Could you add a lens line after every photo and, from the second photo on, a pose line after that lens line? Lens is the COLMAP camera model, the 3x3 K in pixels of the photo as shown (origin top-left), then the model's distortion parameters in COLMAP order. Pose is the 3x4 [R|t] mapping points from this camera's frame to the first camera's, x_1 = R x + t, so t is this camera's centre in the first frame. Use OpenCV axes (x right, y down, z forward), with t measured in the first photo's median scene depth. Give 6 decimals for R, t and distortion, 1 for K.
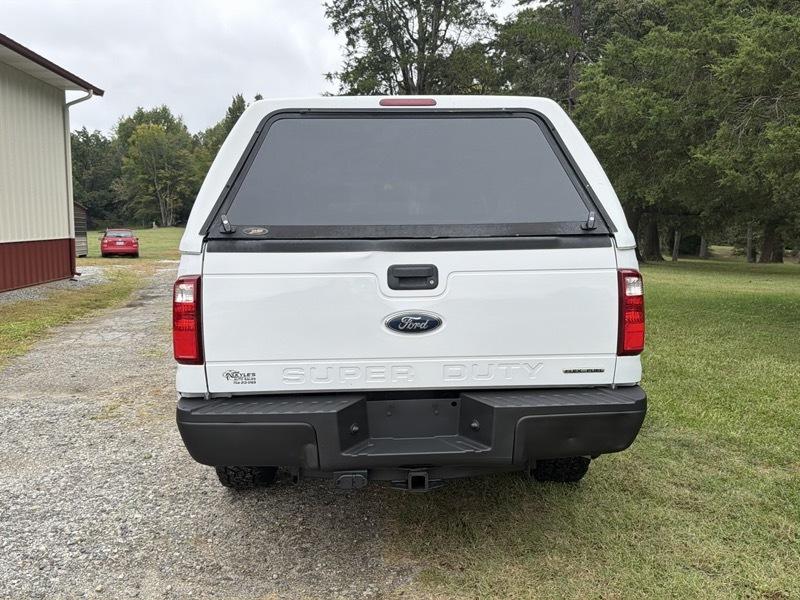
lens RADIAL K [[714.3, 0, 400.0], [0, 714.3, 300.0], [0, 0, 1]] dist [0.124483, -0.213396]
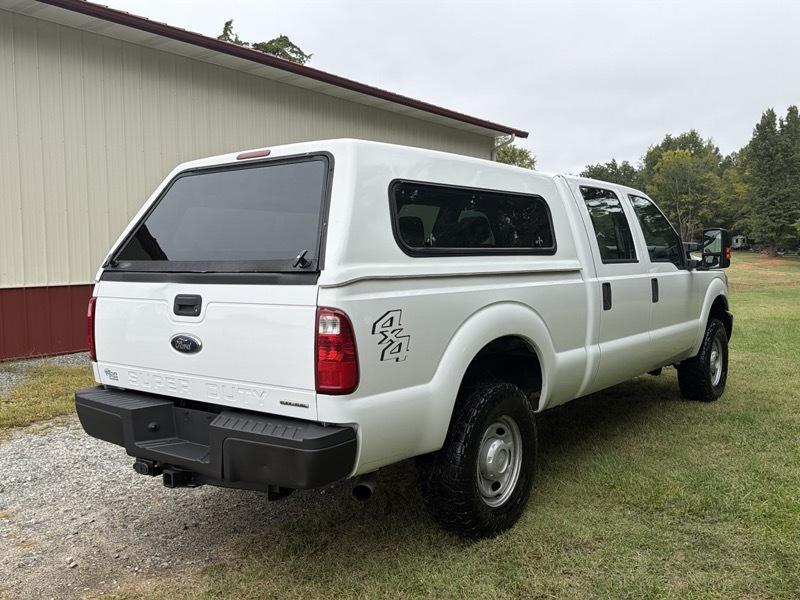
lens RADIAL K [[714.3, 0, 400.0], [0, 714.3, 300.0], [0, 0, 1]] dist [0.124483, -0.213396]
pose [[0.757799, 0.040889, -0.651206, 1.033255], [-0.063855, 0.997891, -0.011651, -0.047877], [0.649356, 0.050412, 0.758812, 0.313197]]
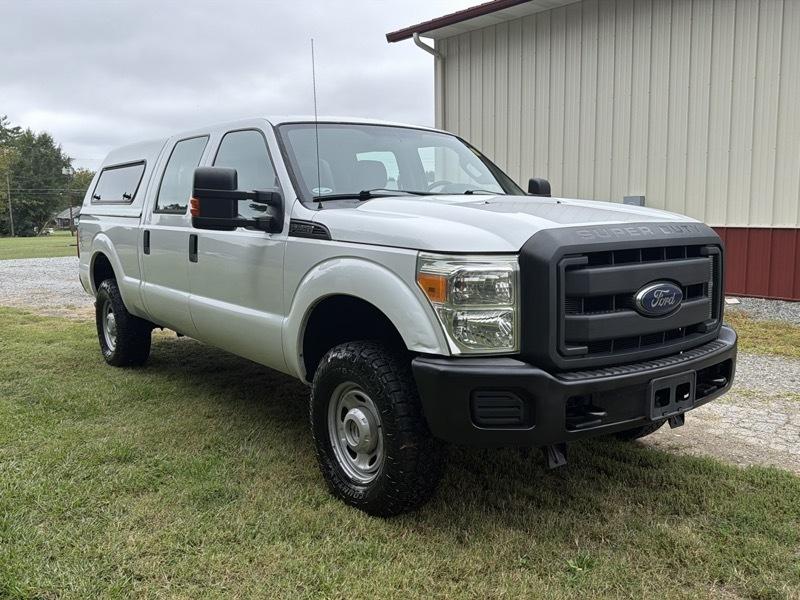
lens RADIAL K [[714.3, 0, 400.0], [0, 714.3, 300.0], [0, 0, 1]] dist [0.124483, -0.213396]
pose [[-0.826993, 0.088692, -0.555173, 0.832551], [-0.045009, 0.973864, 0.222626, -0.399993], [0.560408, 0.209098, -0.801387, 3.709700]]
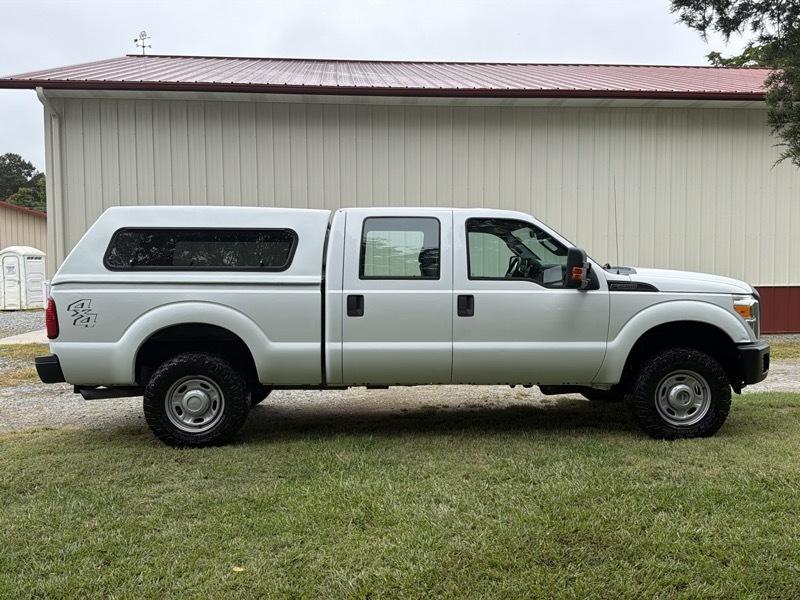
lens RADIAL K [[712.4, 0, 400.0], [0, 712.4, 300.0], [0, 0, 1]] dist [0.124480, -0.208647]
pose [[-0.007821, 0.051285, -0.998653, 2.327694], [-0.104675, 0.993155, 0.051822, -0.236959], [0.994476, 0.104939, -0.002399, 1.972081]]
